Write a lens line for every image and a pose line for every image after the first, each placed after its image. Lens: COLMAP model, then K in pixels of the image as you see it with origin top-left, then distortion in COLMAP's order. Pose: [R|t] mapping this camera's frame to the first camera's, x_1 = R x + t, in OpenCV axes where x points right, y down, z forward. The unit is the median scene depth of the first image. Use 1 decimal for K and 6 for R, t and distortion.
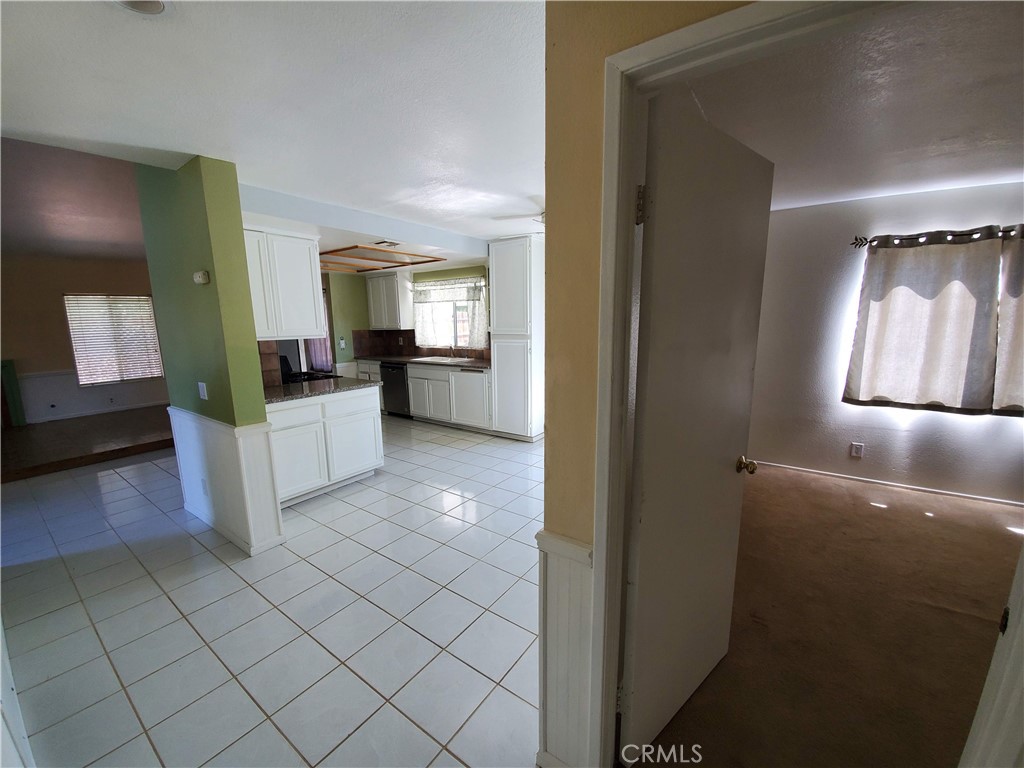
lens RADIAL K [[406.5, 0, 512.0], [0, 406.5, 389.5], [0, 0, 1]] dist [0.016465, -0.019011]
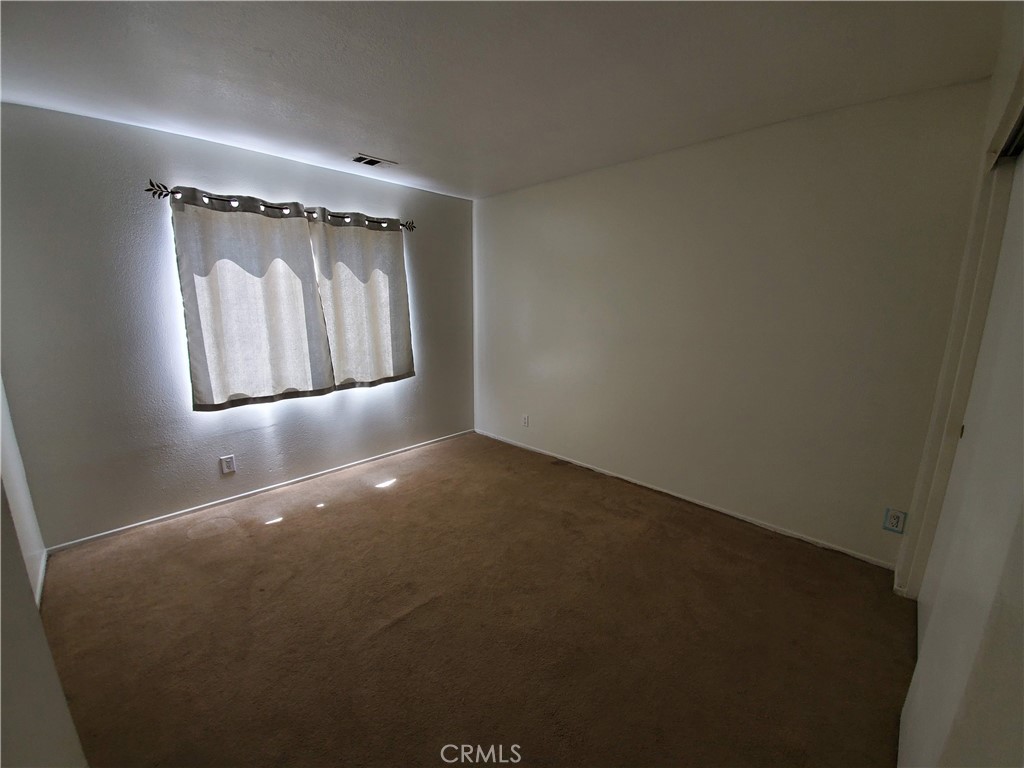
lens RADIAL K [[406.5, 0, 512.0], [0, 406.5, 389.5], [0, 0, 1]] dist [0.016465, -0.019011]
pose [[0.156794, -0.195733, 0.968042, 0.206404], [0.155391, 0.972846, 0.171535, -0.050835], [-0.975330, 0.123529, 0.182951, 0.321442]]
